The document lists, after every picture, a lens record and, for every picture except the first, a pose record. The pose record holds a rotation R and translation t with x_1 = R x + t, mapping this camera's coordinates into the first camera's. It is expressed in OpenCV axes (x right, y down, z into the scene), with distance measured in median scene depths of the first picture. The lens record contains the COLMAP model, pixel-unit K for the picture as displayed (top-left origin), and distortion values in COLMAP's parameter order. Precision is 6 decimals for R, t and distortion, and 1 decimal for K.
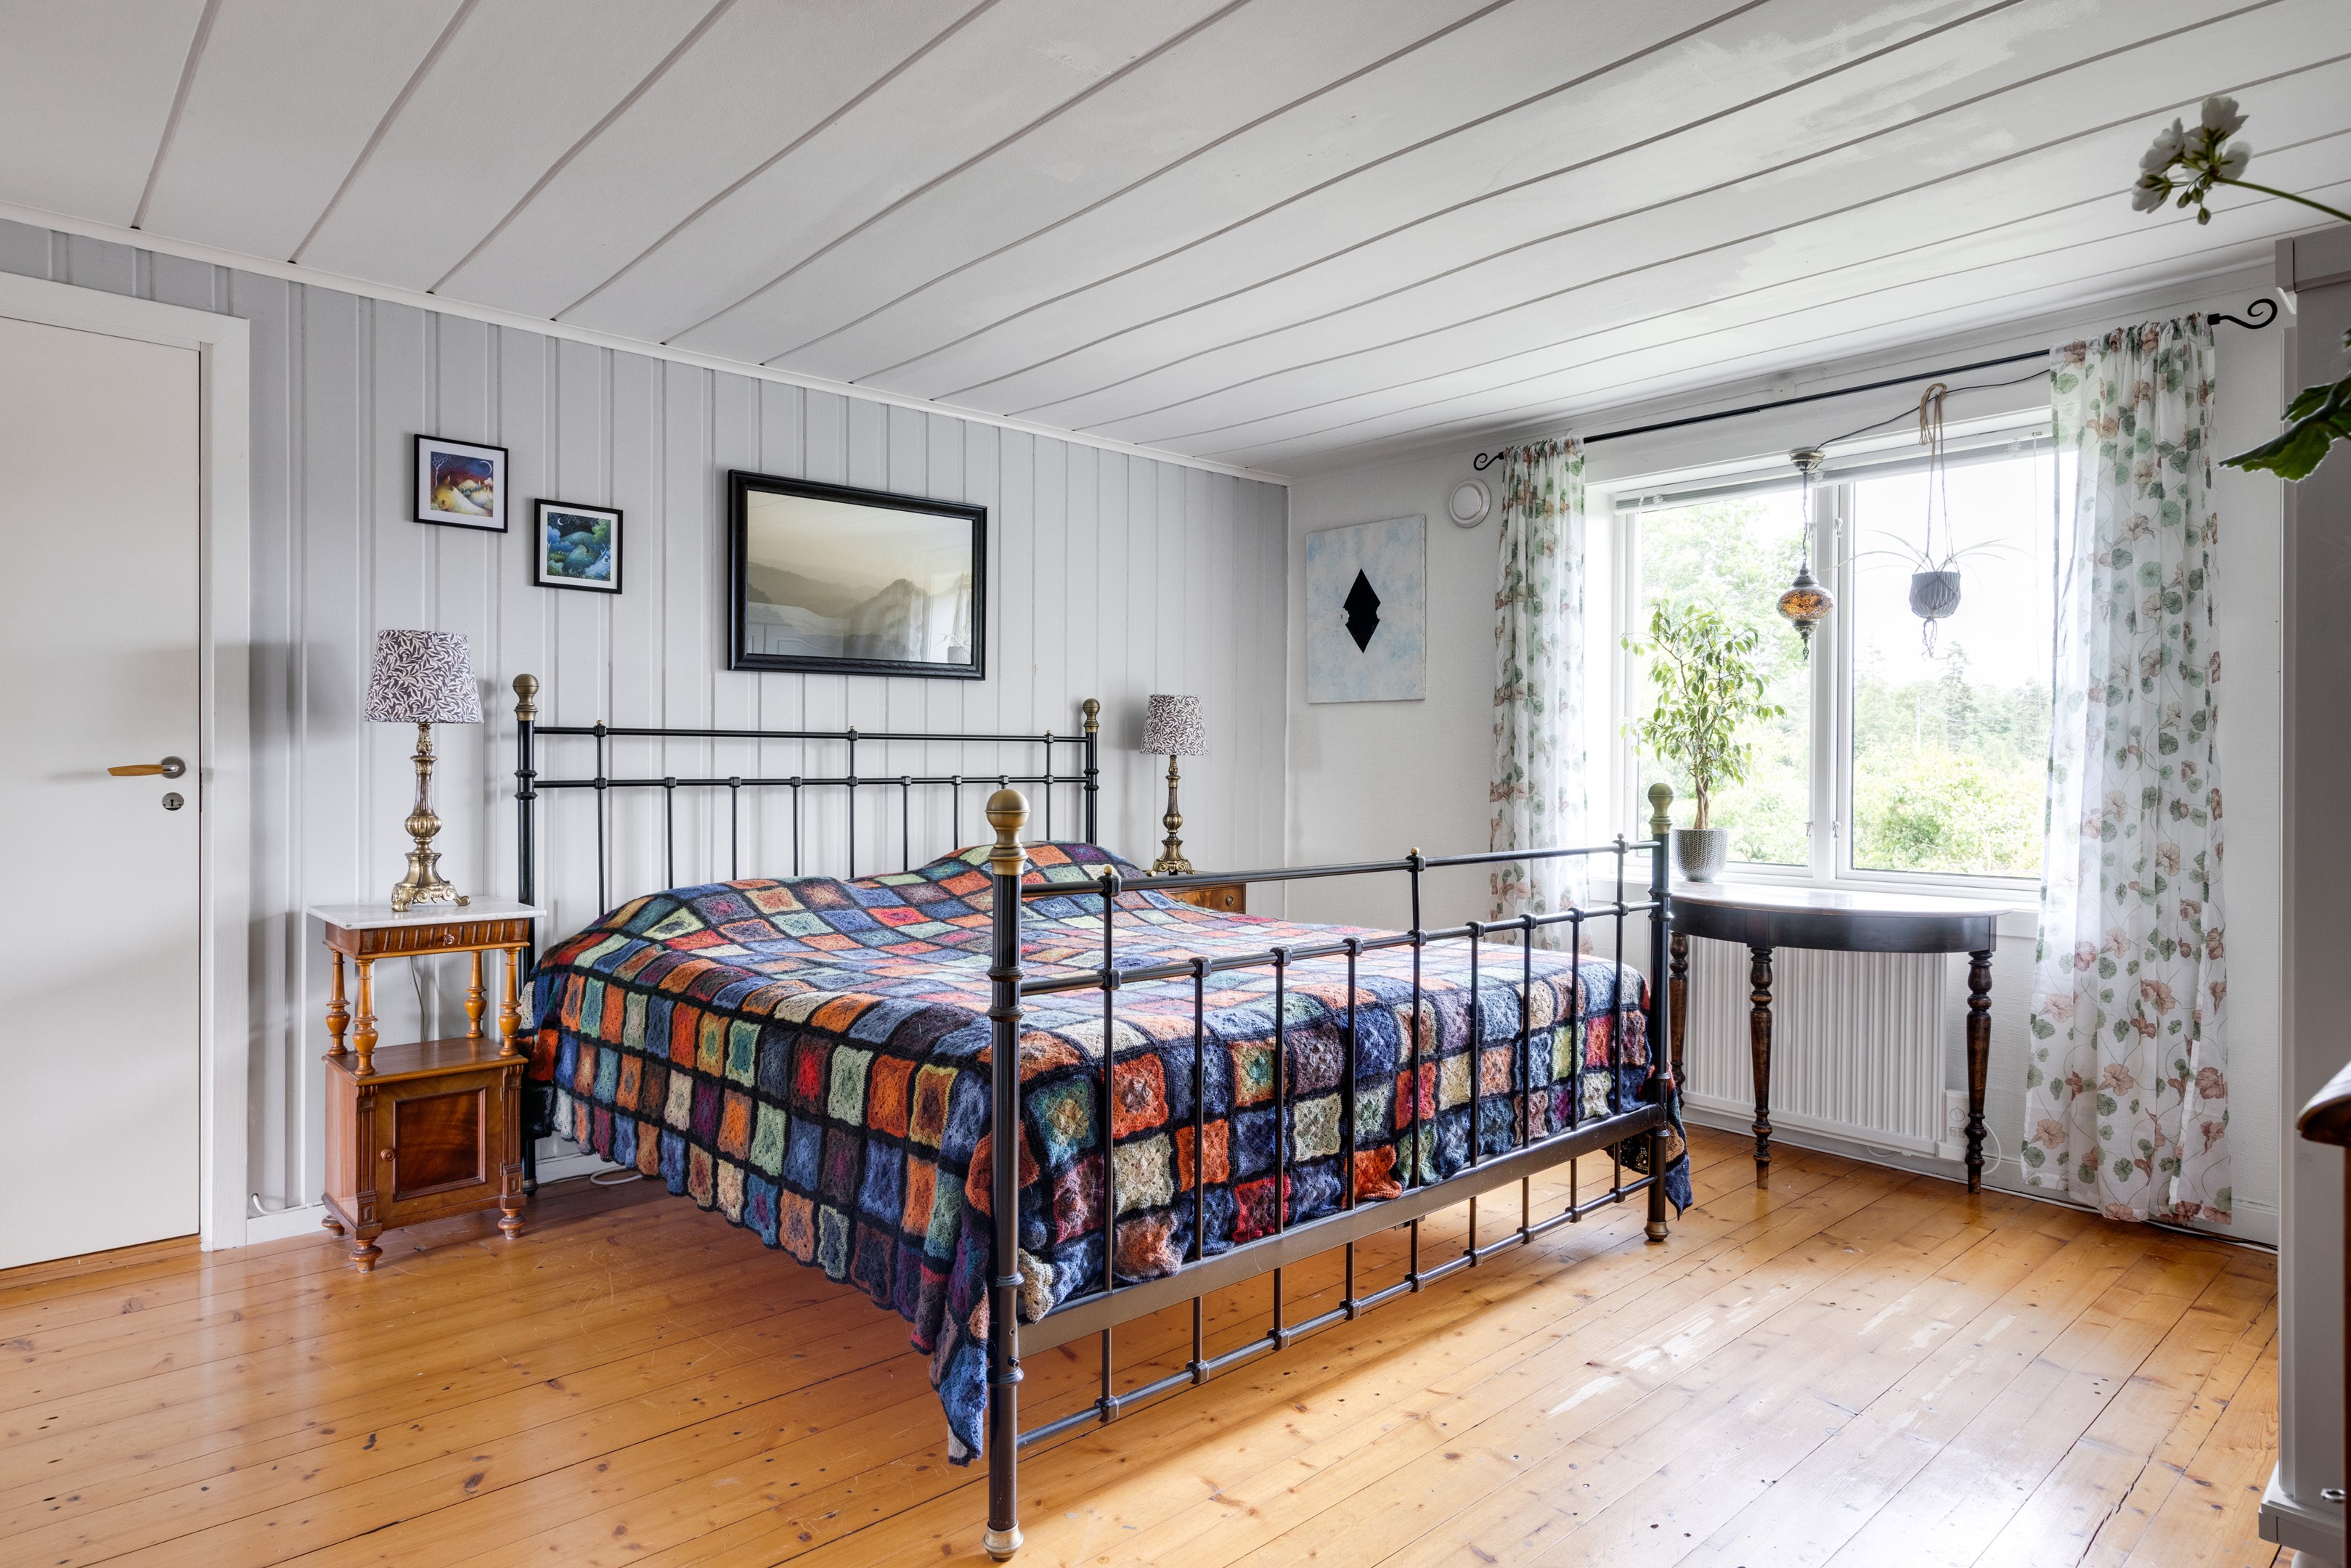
lens RADIAL K [[1337.5, 0, 1169.0], [0, 1337.5, 776.8], [0, 0, 1]] dist [0.018489, 0.000646]
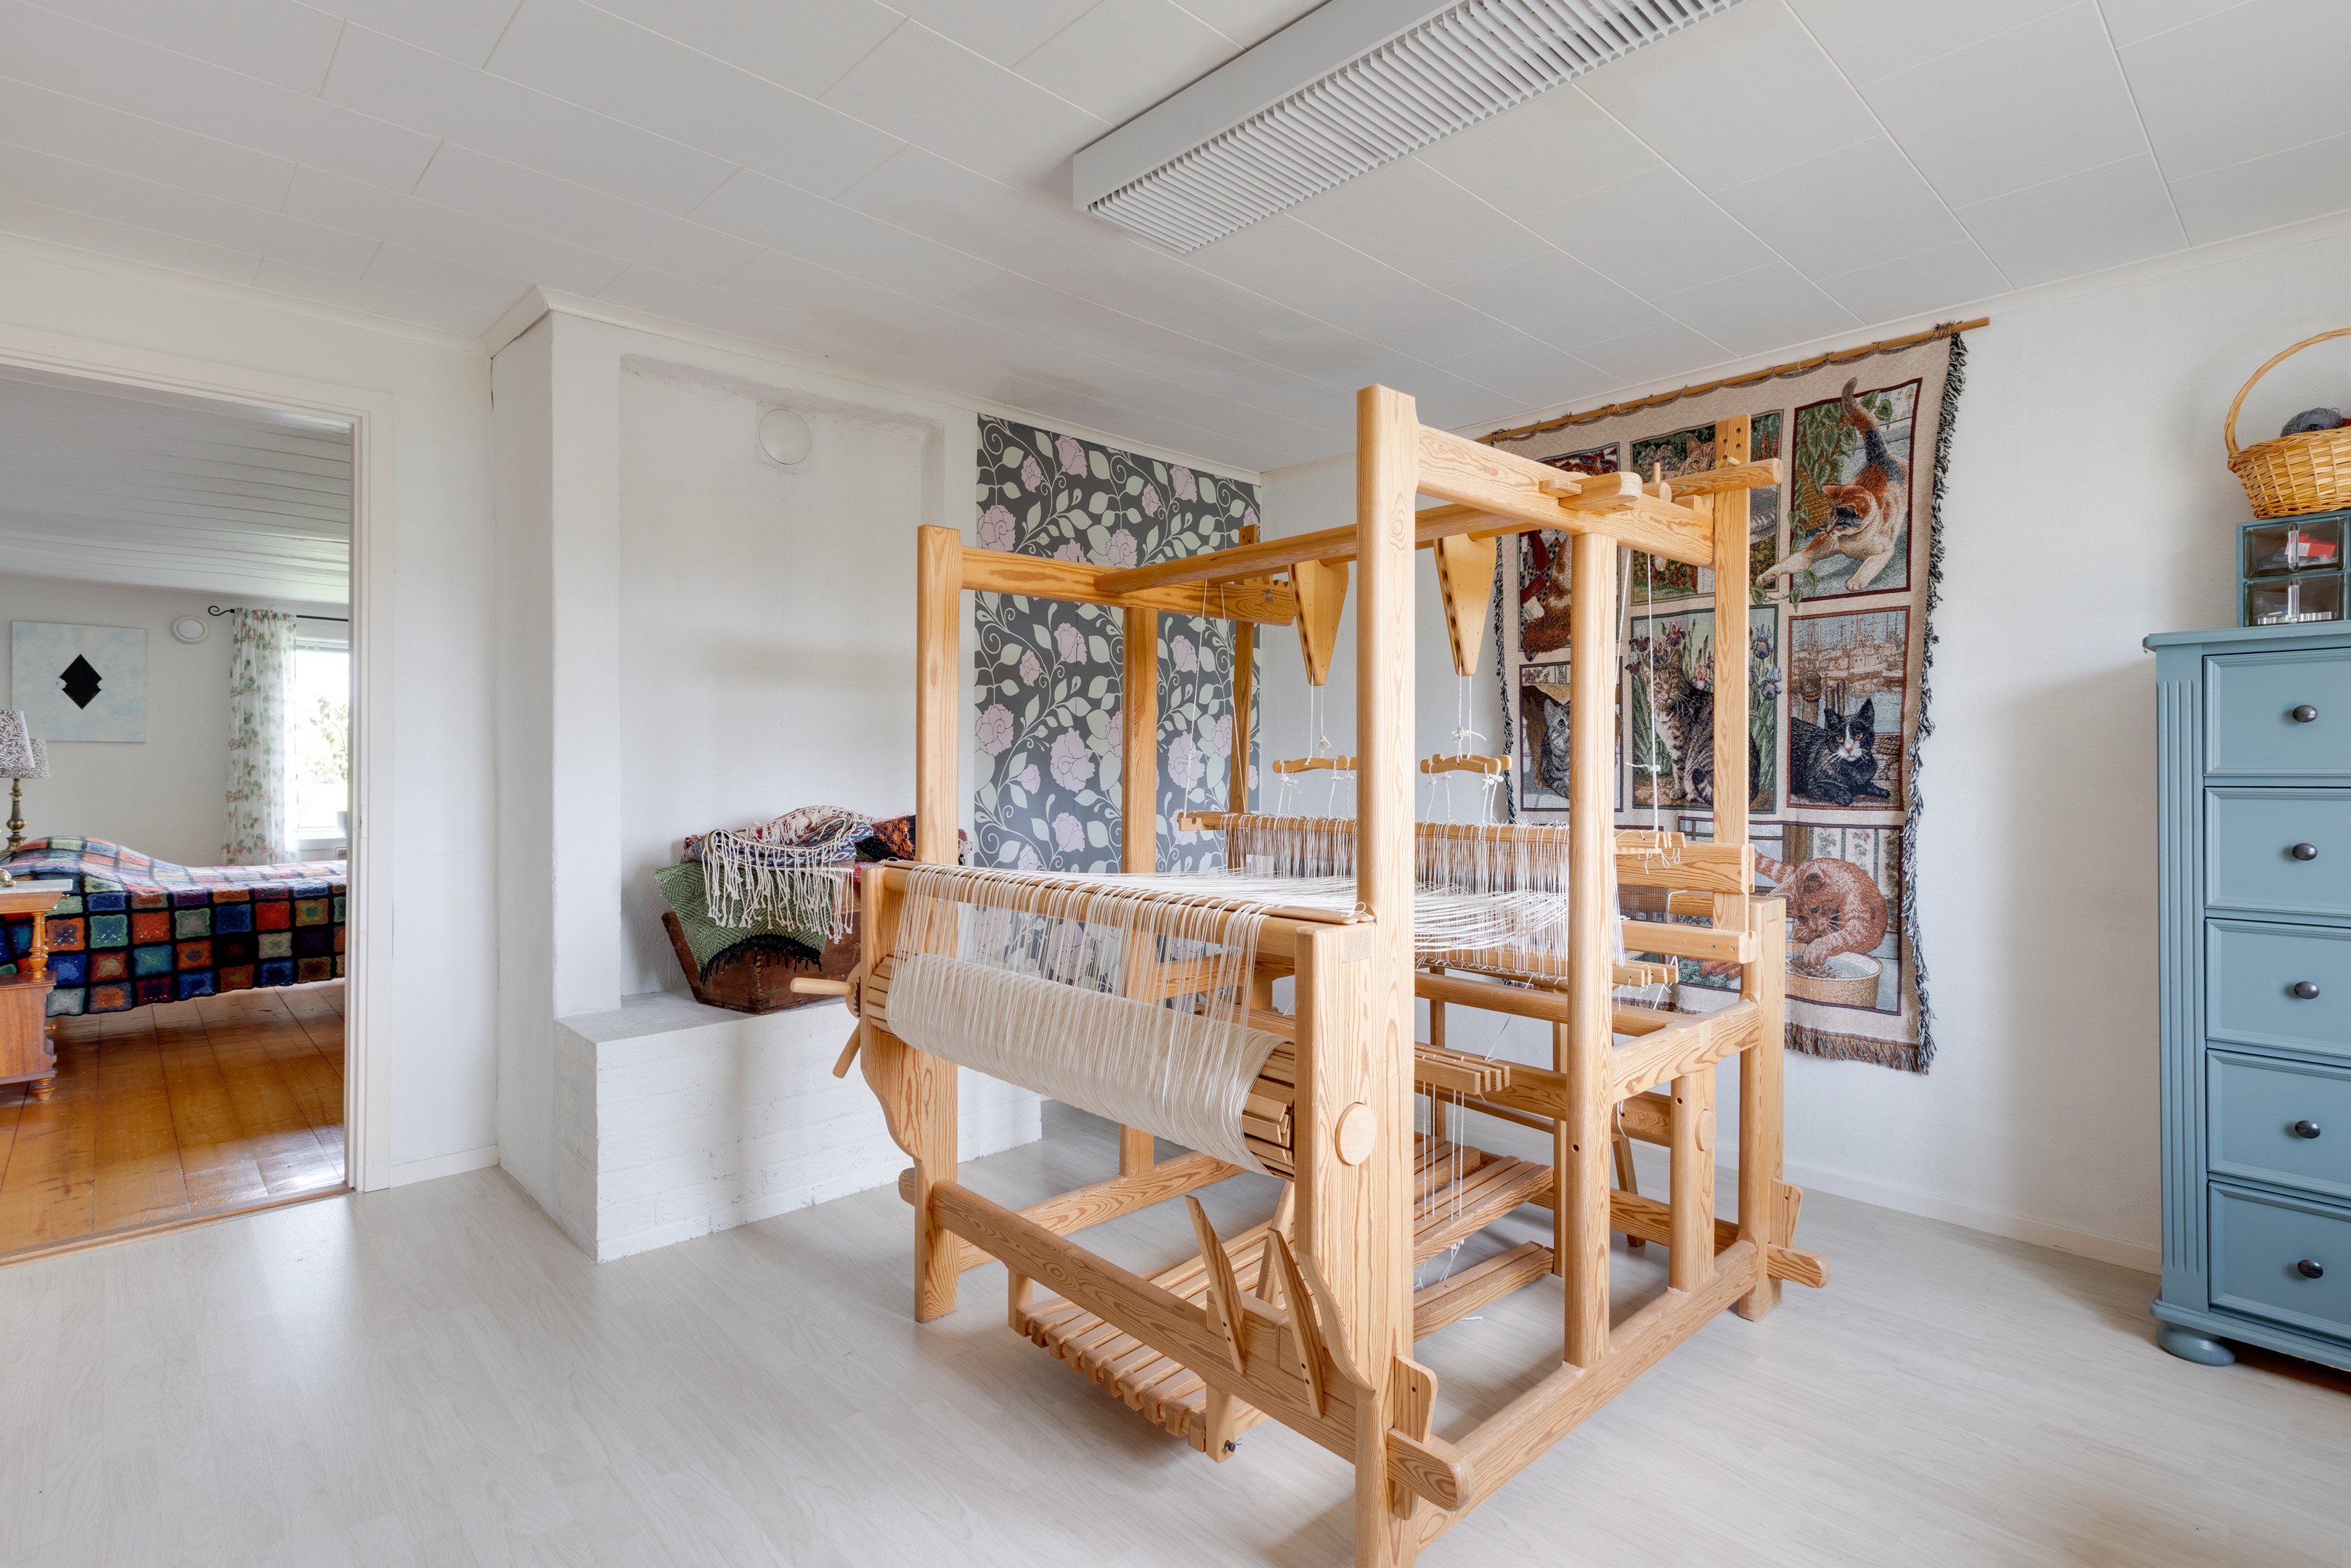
lens RADIAL K [[1101.8, 0, 1271.1], [0, 1101.8, 759.4], [0, 0, 1]] dist [0.004790, -0.000311]
pose [[-0.065645, 0.004494, 0.997833, -1.840146], [0.008572, 0.999955, -0.003939, -0.029282], [-0.997806, 0.008295, -0.065681, -0.414753]]
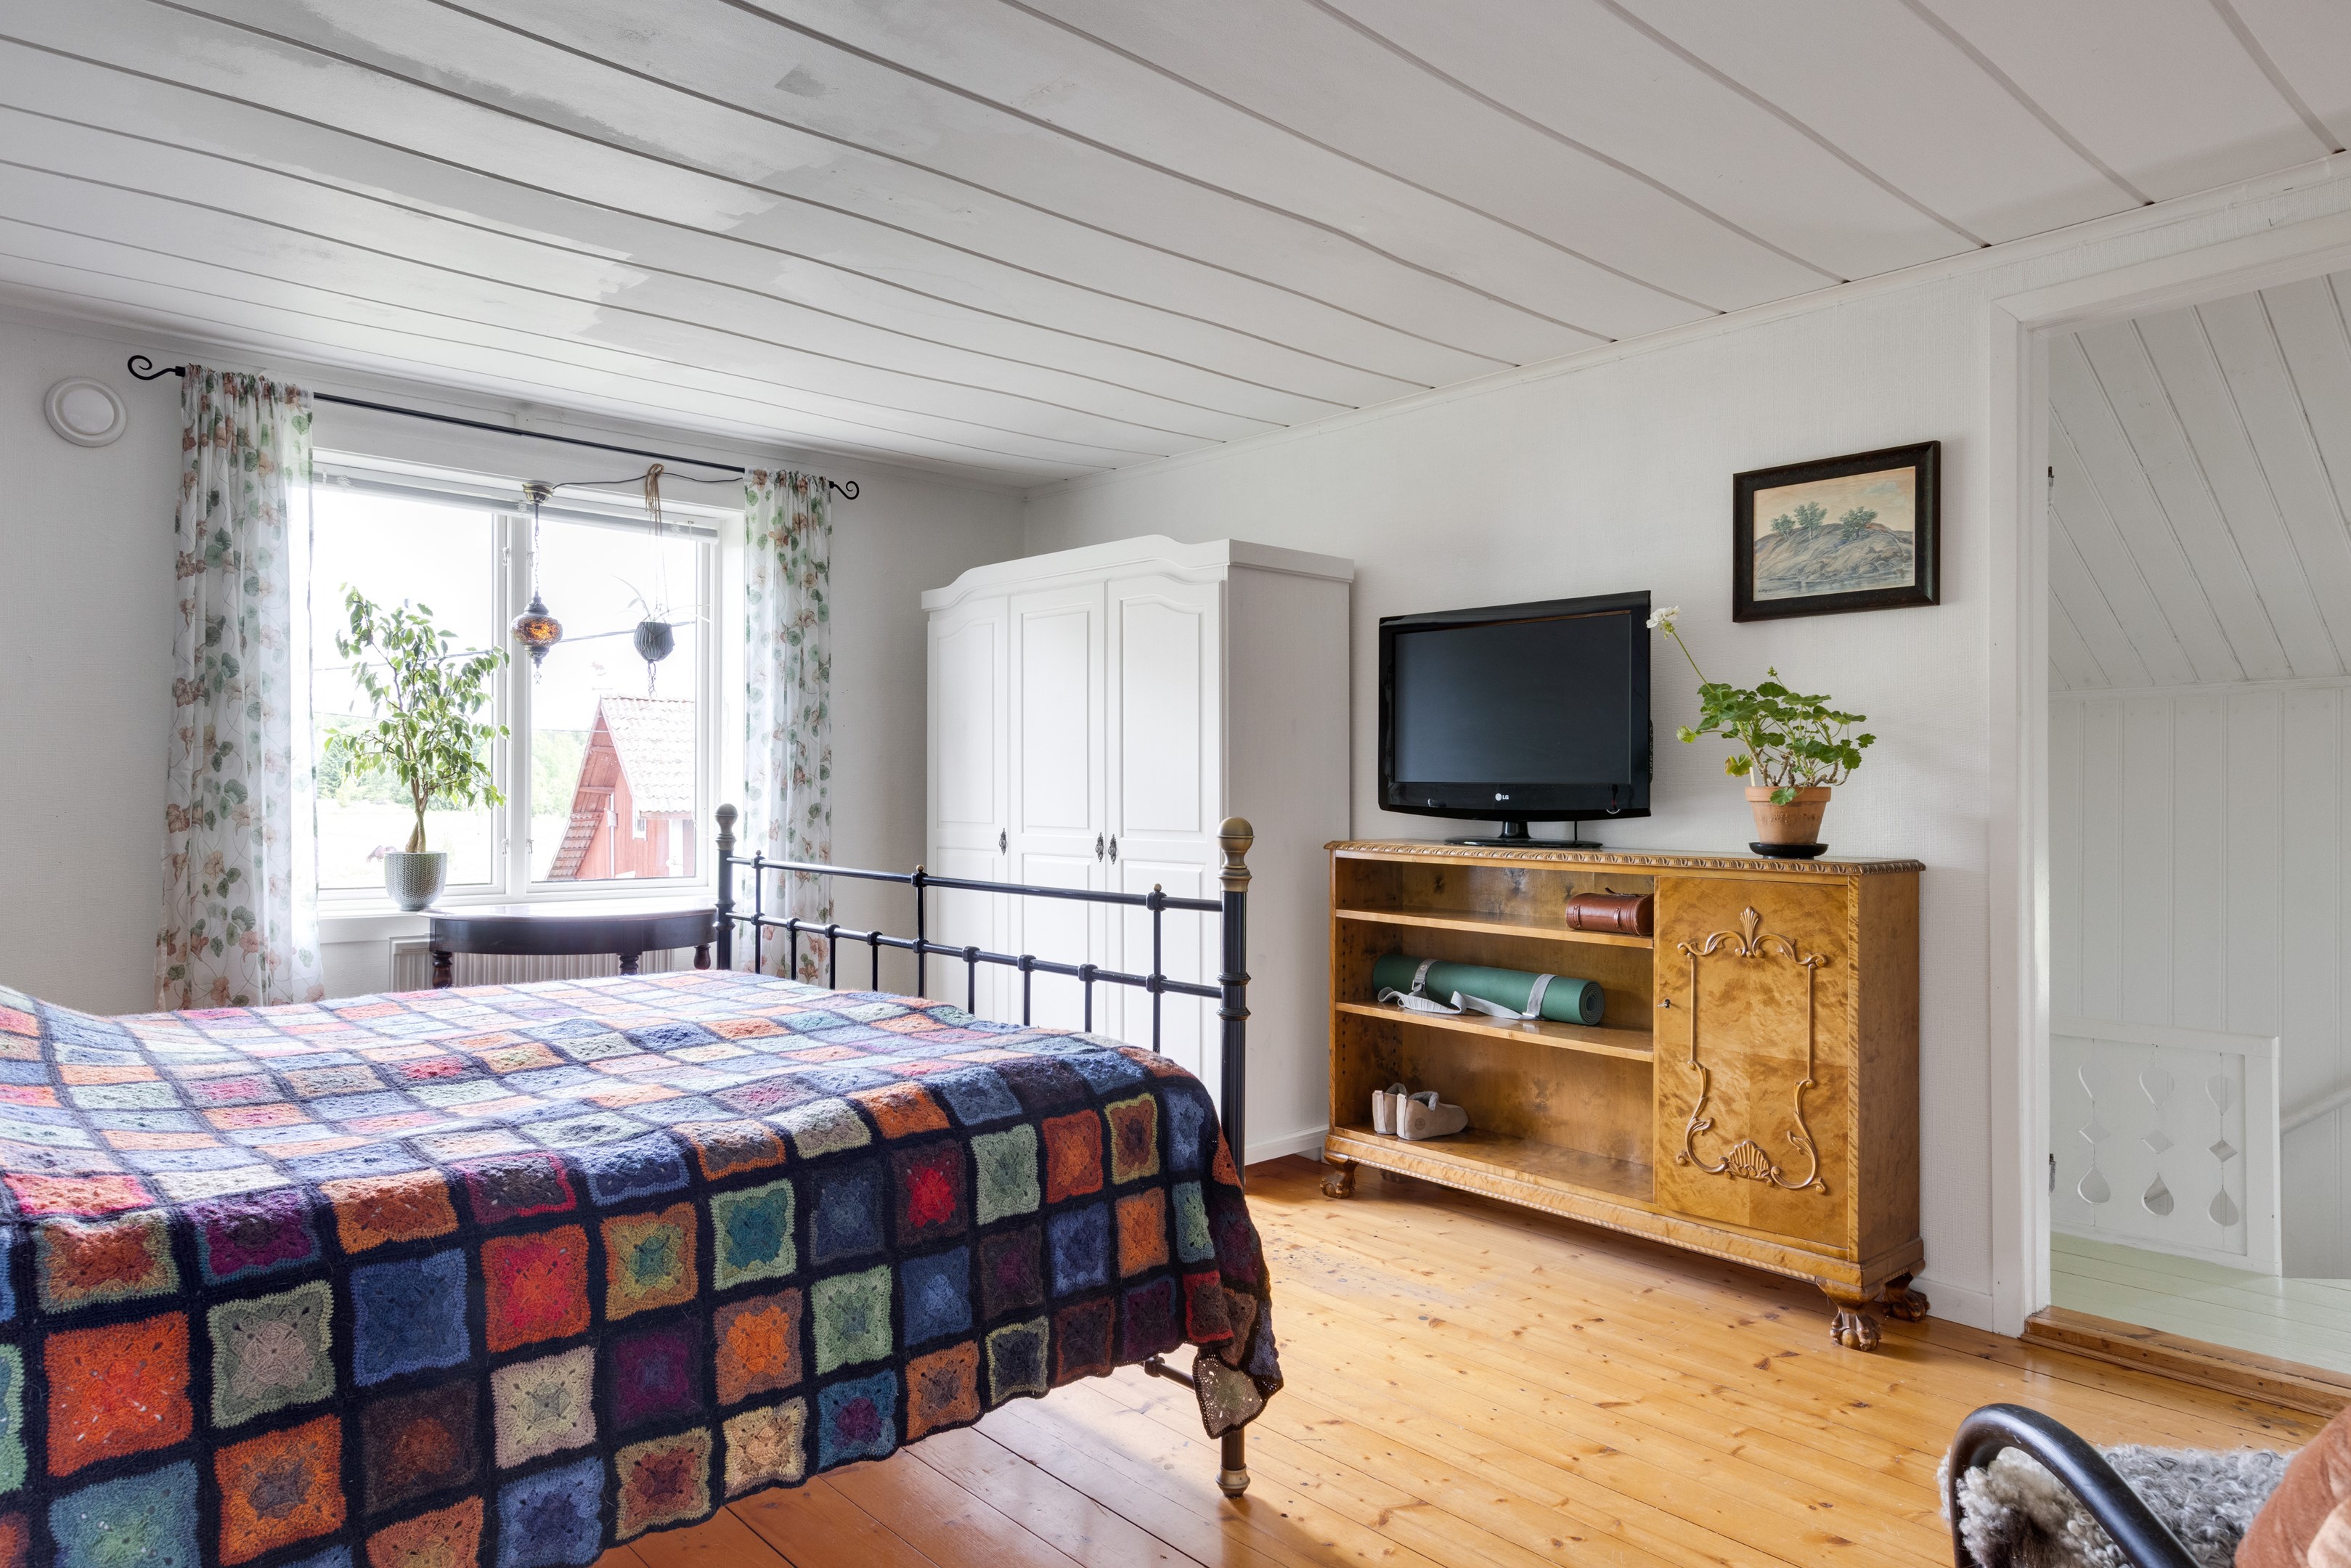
lens RADIAL K [[1427.9, 0, 1168.1], [0, 1427.9, 789.0], [0, 0, 1]] dist [0.020155, 0.002094]
pose [[0.014720, -0.001032, 0.999891, -0.764386], [-0.000223, 0.999999, 0.001035, -0.008368], [-0.999892, -0.000238, 0.014720, 0.597698]]
